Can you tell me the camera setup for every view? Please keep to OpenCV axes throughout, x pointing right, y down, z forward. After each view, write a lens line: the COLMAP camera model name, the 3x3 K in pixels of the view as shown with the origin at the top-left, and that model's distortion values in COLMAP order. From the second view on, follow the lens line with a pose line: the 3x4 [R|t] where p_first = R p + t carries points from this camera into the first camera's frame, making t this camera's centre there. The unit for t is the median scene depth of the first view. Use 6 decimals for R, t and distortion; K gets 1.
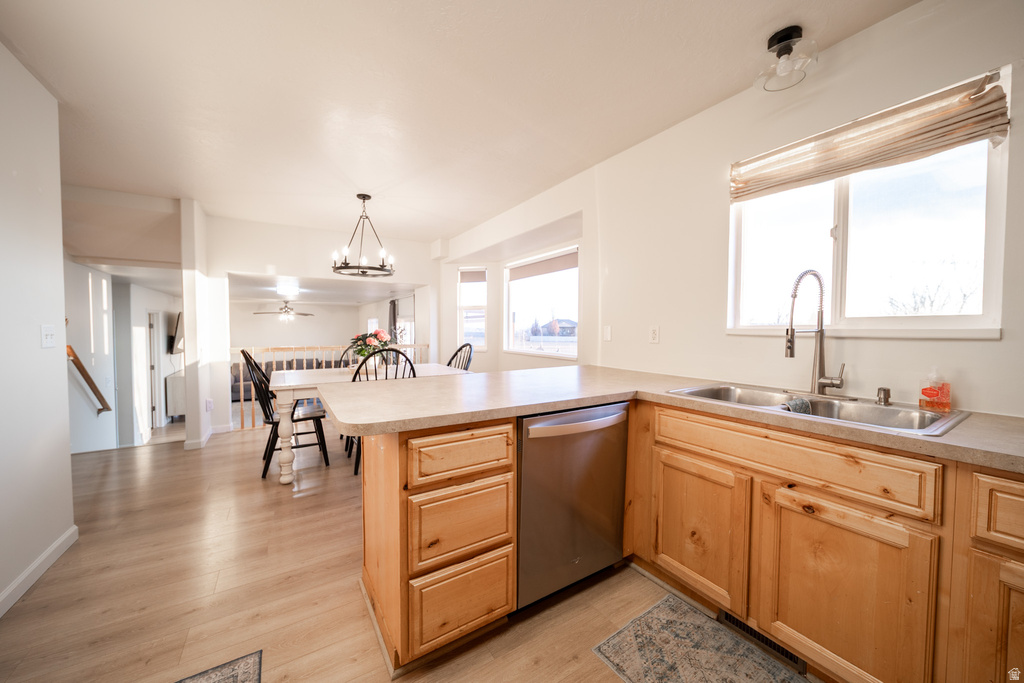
lens RADIAL K [[366.4, 0, 513.9], [0, 366.4, 338.0], [0, 0, 1]] dist [0.000253, -0.000122]
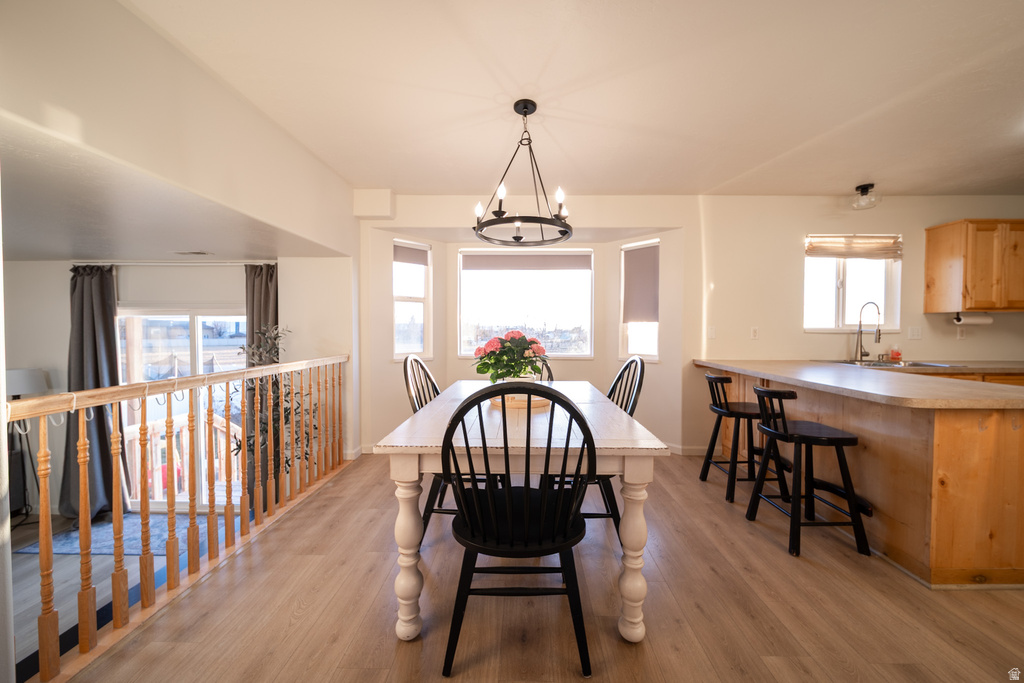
lens RADIAL K [[366.4, 0, 513.9], [0, 366.4, 338.0], [0, 0, 1]] dist [0.000253, -0.000122]
pose [[0.551511, -0.017503, 0.833984, -0.930210], [0.019094, 0.999783, 0.008356, -0.014245], [-0.833949, 0.011316, 0.551726, 0.687731]]
